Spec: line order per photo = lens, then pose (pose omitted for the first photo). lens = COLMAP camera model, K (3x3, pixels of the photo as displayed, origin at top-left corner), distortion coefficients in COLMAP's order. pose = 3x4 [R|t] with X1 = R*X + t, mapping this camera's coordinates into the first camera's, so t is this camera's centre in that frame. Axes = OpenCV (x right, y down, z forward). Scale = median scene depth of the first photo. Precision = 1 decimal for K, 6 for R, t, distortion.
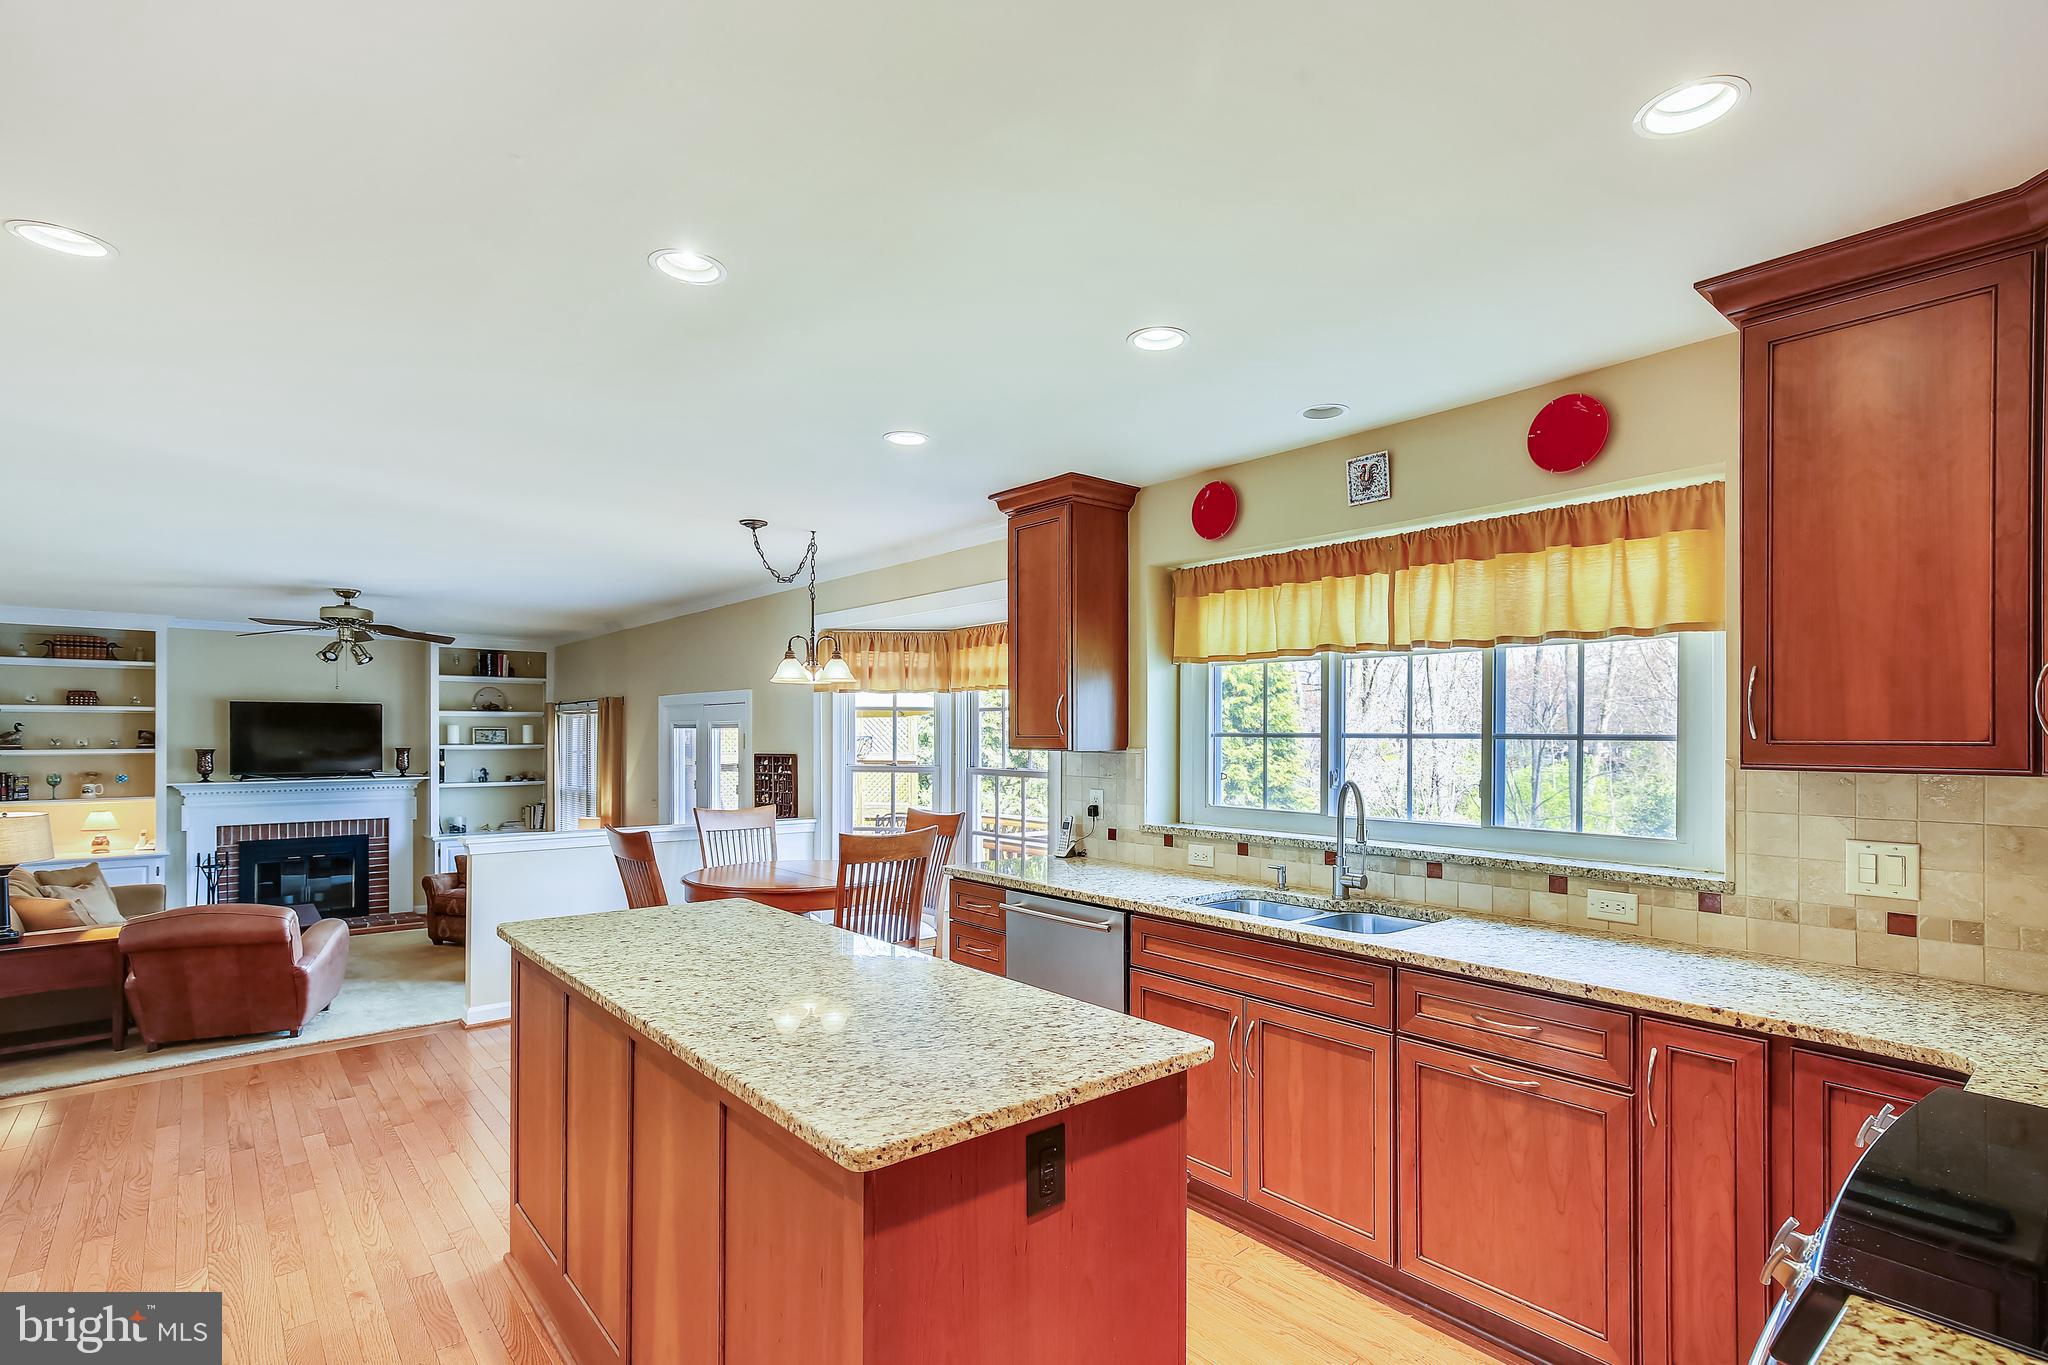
lens RADIAL K [[884.0, 0, 1022.9], [0, 884.0, 730.4], [0, 0, 1]] dist [-0.001188, -0.000130]
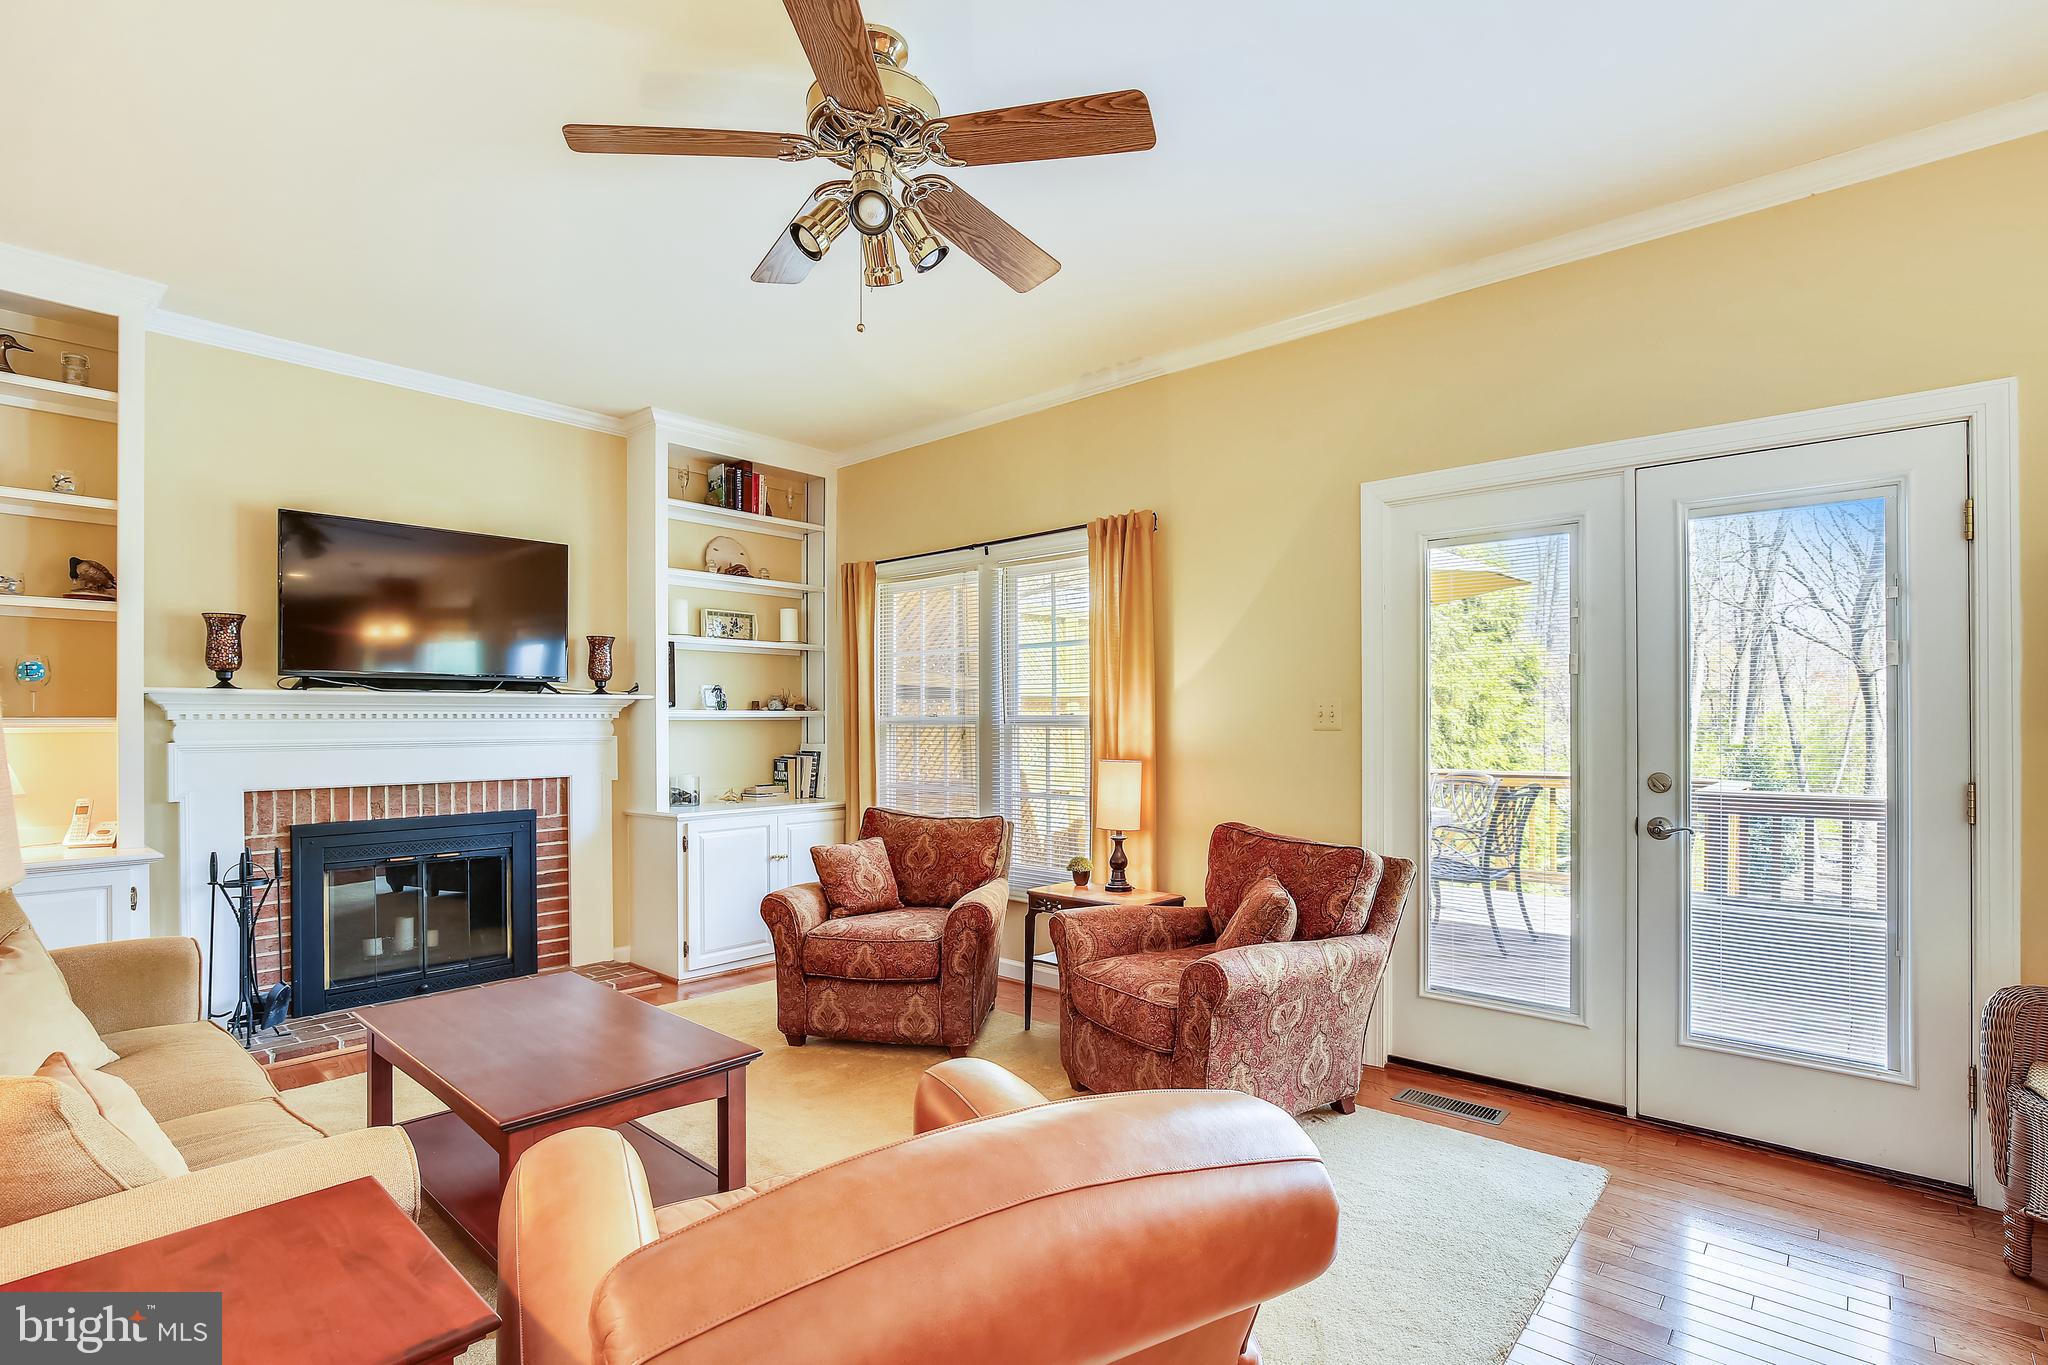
lens RADIAL K [[943.0, 0, 1015.4], [0, 943.0, 704.4], [0, 0, 1]] dist [0.007543, 0.000811]
pose [[0.994259, 0.001533, 0.106988, -0.533969], [-0.000930, 0.999983, -0.005692, 0.062323], [-0.106995, 0.005560, 0.994244, 0.447112]]
